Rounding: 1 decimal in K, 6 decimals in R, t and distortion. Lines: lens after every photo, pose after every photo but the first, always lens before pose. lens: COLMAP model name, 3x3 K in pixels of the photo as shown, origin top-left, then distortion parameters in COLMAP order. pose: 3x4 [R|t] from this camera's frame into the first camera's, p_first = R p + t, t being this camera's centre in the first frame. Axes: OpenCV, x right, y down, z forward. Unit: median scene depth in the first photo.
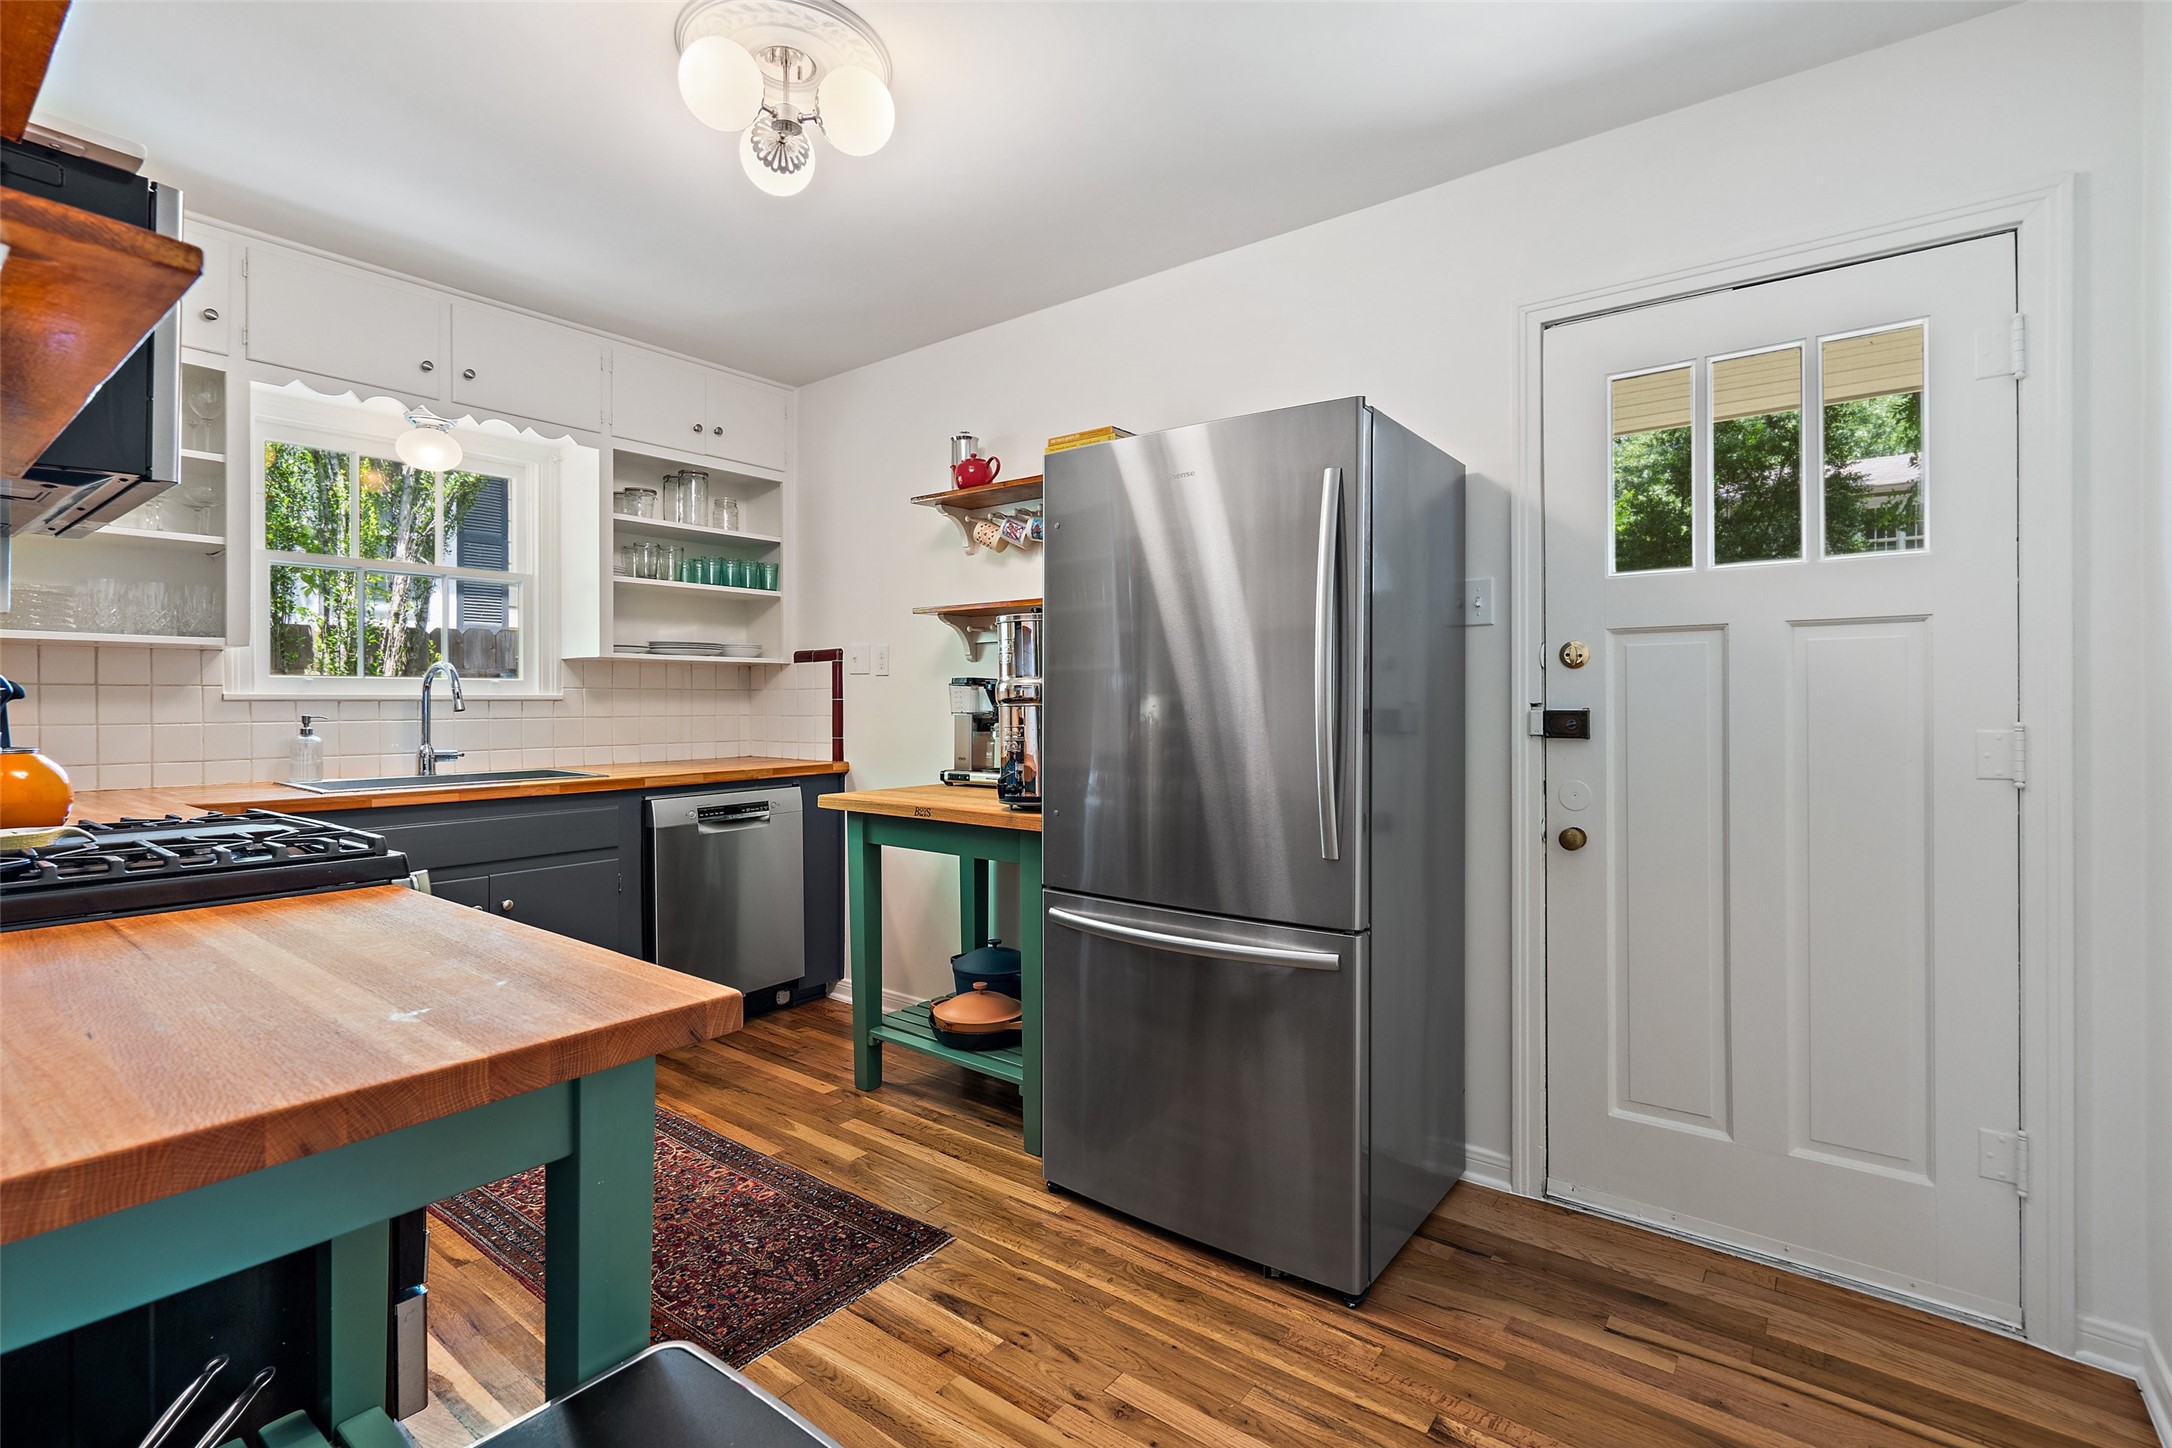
lens RADIAL K [[1019.7, 0, 1083.0], [0, 1019.7, 723.6], [0, 0, 1]] dist [-0.009837, 0.001327]
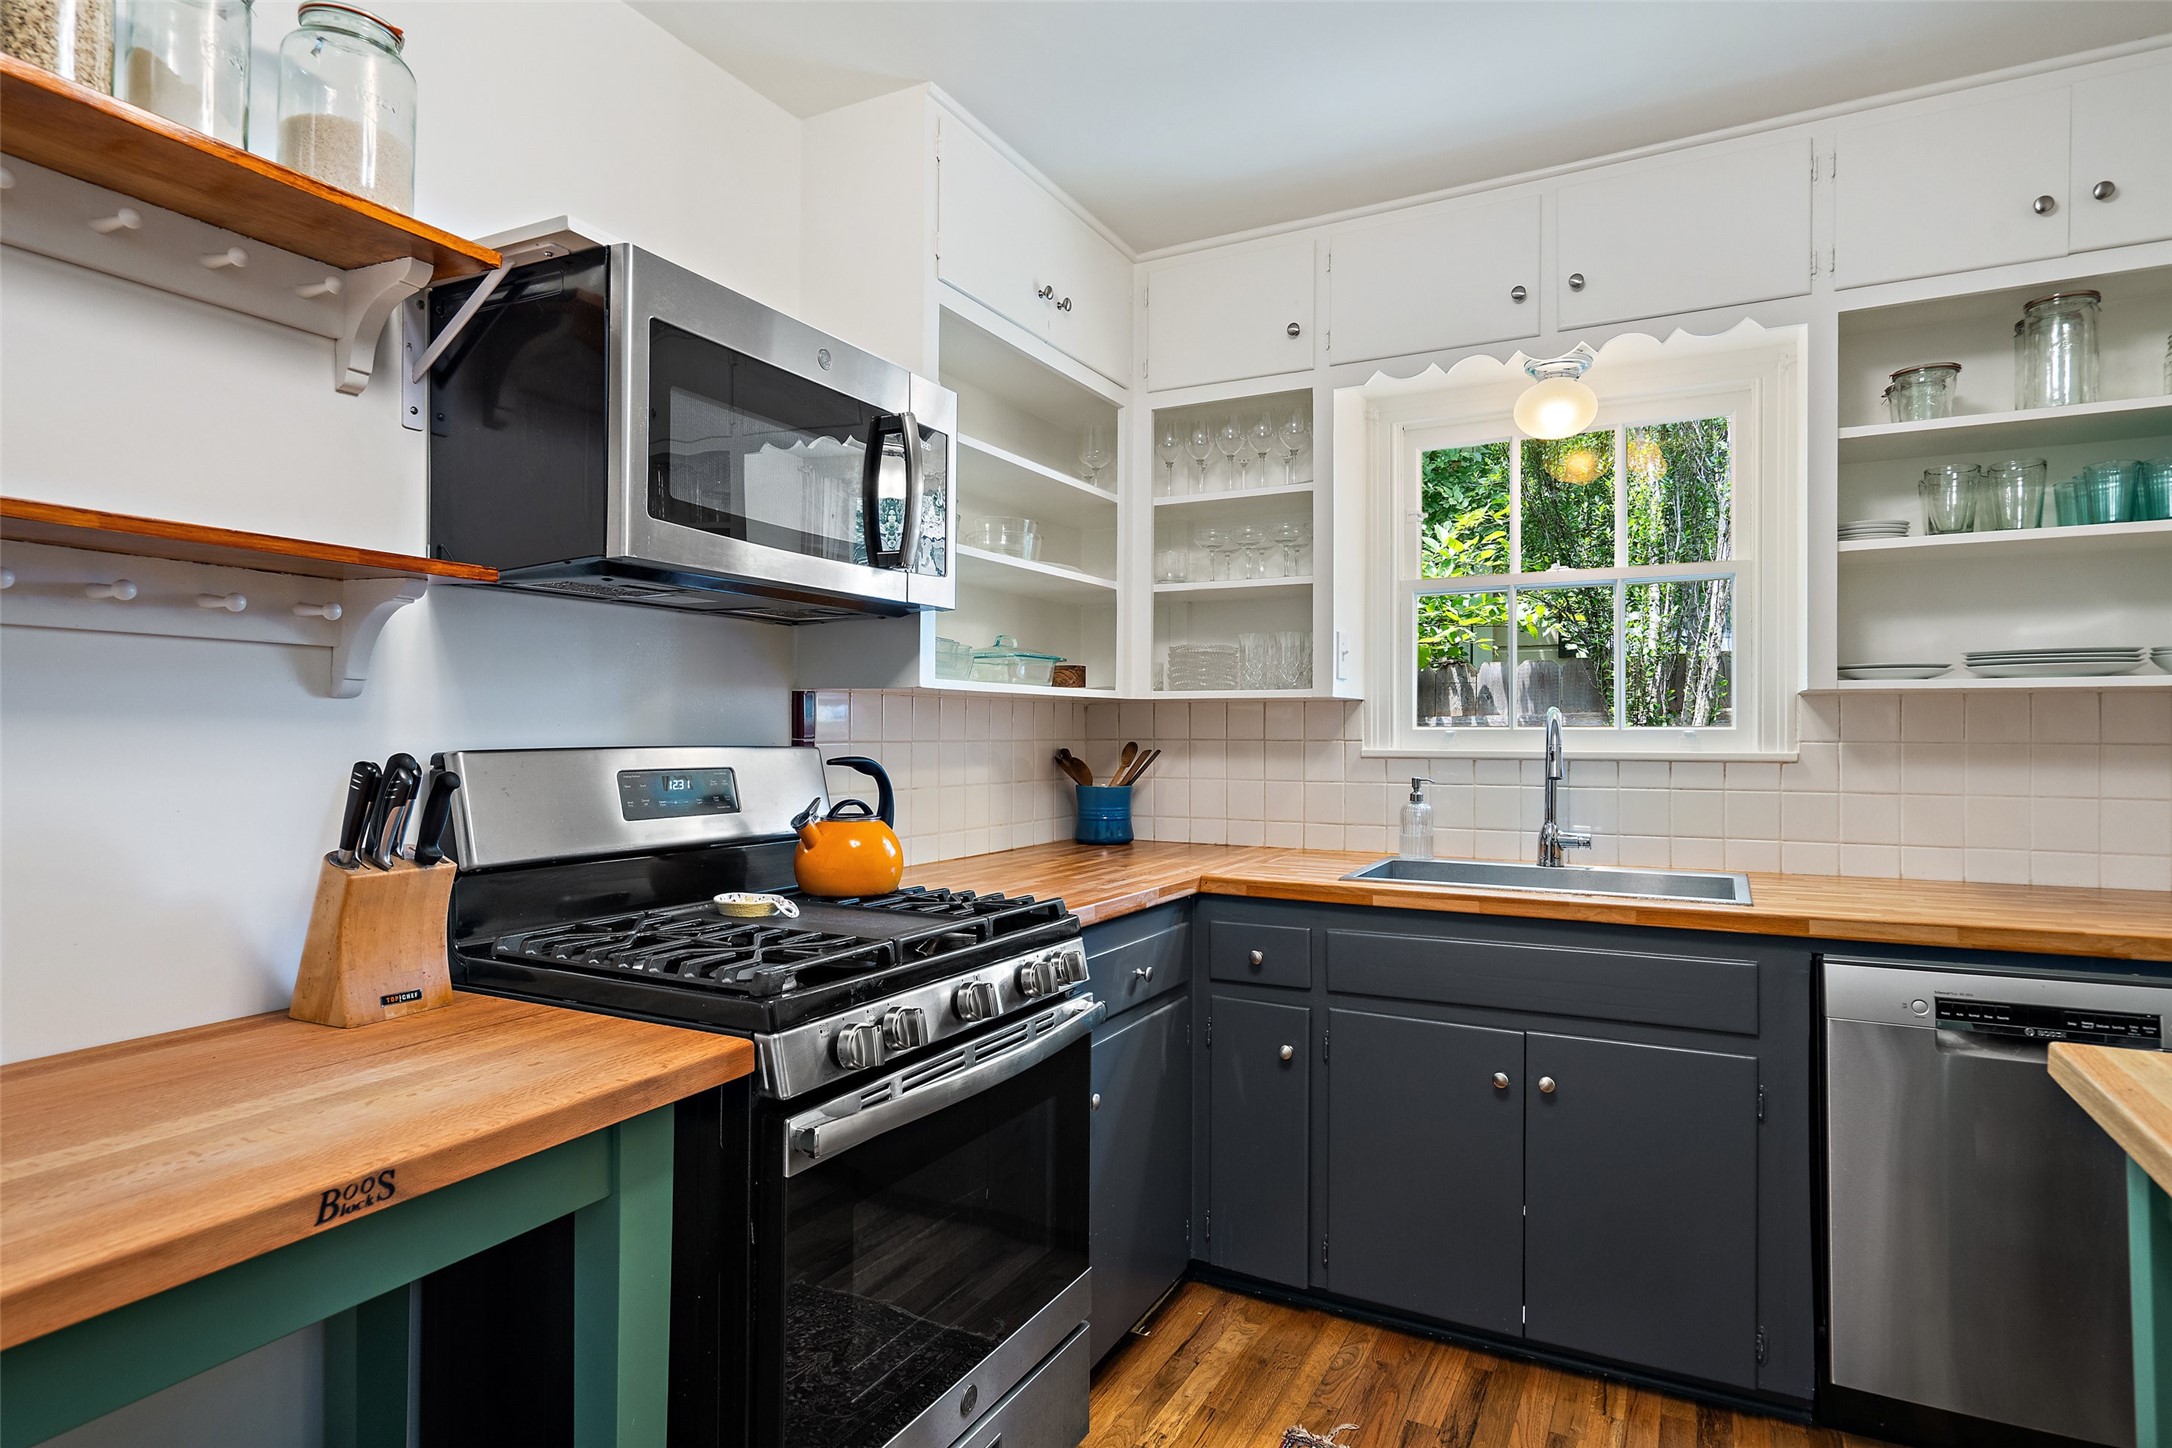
lens RADIAL K [[1160.0, 0, 1086.0], [0, 1160.0, 724.0], [0, 0, 1]] dist [0.002204, 0.001208]
pose [[0.175835, -0.007088, -0.984394, 0.093848], [-0.023010, 0.999671, -0.011309, -0.031329], [0.984151, 0.024640, 0.175614, 0.523562]]
